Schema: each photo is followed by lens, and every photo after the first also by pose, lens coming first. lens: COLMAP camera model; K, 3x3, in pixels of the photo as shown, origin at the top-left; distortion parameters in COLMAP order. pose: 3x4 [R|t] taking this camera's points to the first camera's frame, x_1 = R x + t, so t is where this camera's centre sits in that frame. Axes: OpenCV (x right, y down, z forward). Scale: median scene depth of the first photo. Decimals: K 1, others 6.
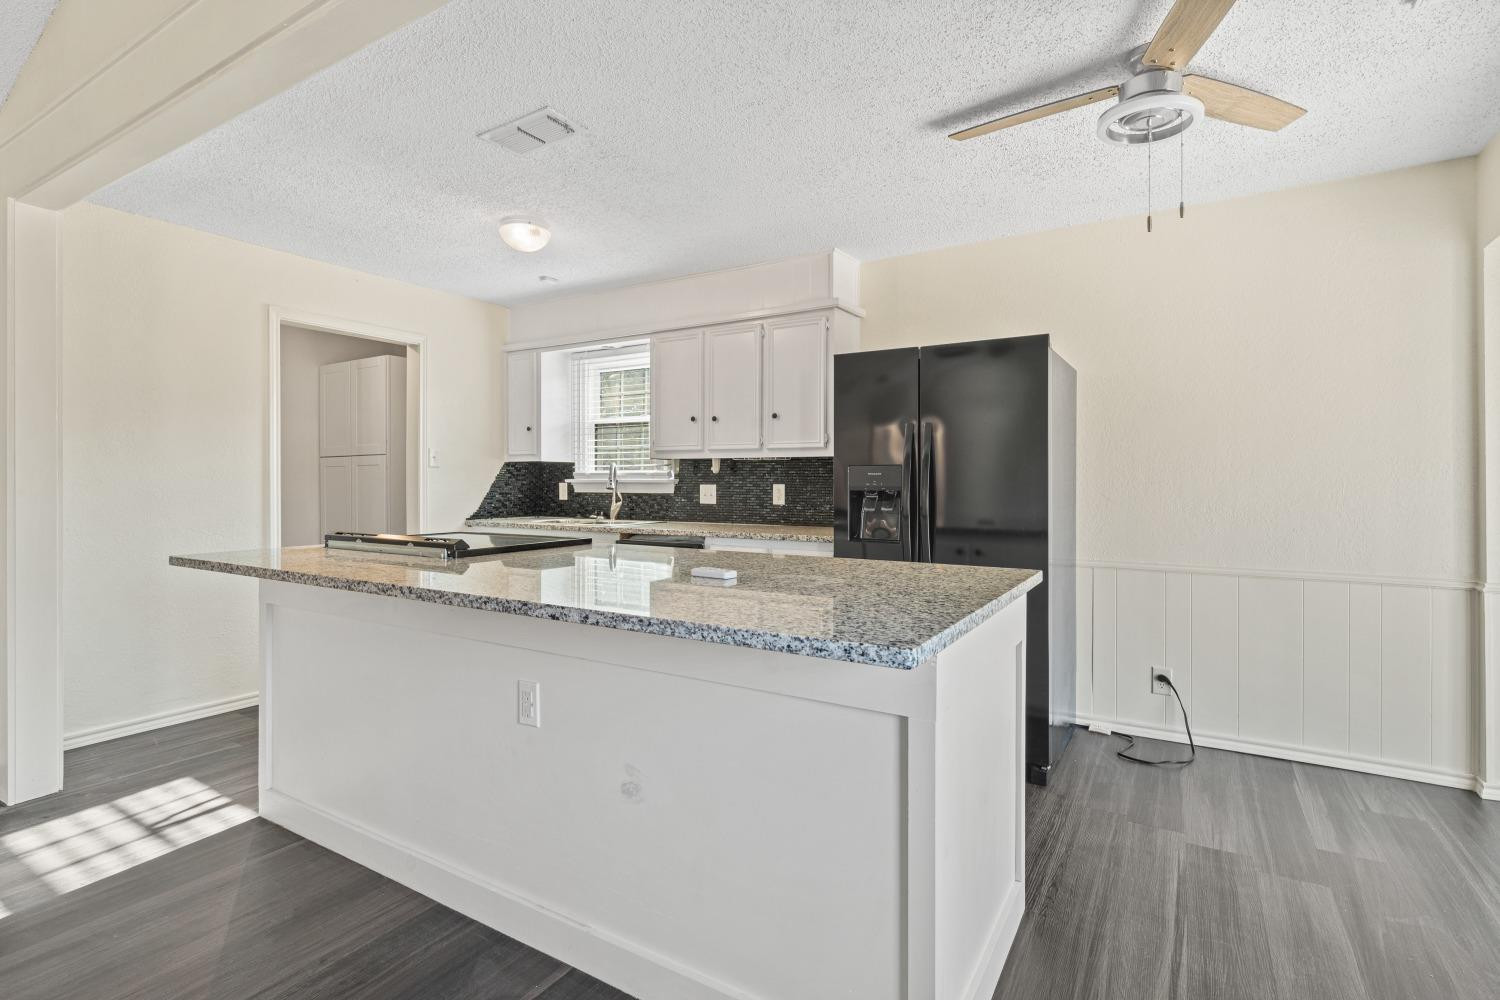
lens RADIAL K [[726.7, 0, 748.5], [0, 726.7, 478.1], [0, 0, 1]] dist [0.000134, -0.000090]
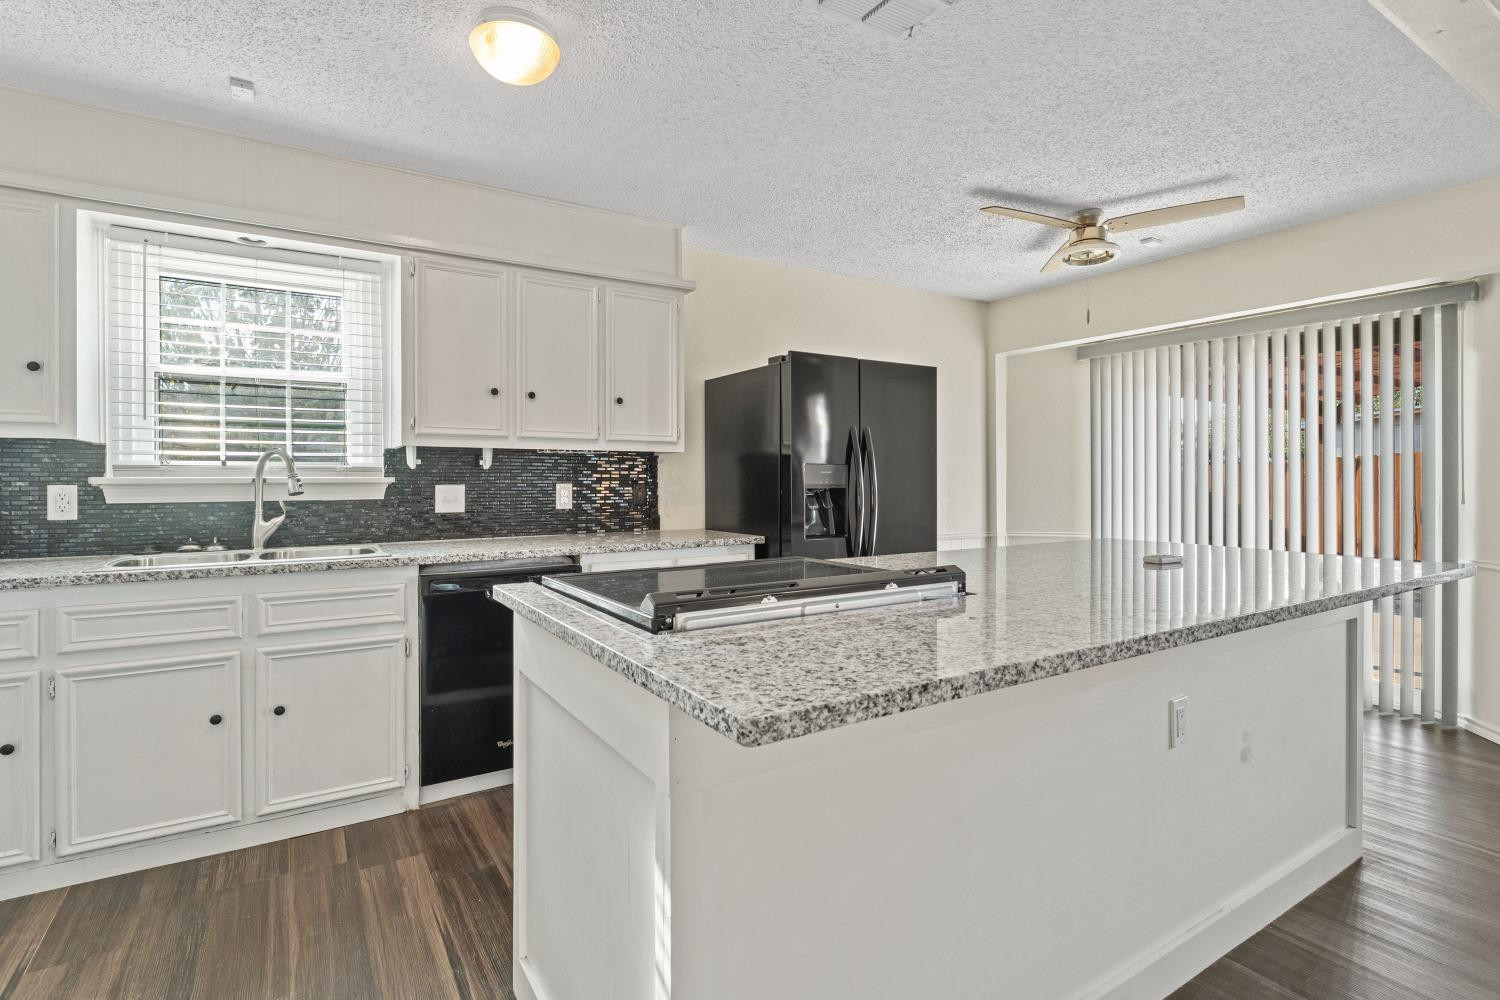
lens RADIAL K [[726.7, 0, 748.5], [0, 726.7, 478.1], [0, 0, 1]] dist [0.000134, -0.000090]
pose [[0.445202, -0.002768, 0.895426, -0.574754], [-0.002802, 0.999986, 0.004485, -0.001613], [-0.895426, -0.004506, 0.445188, 0.449262]]
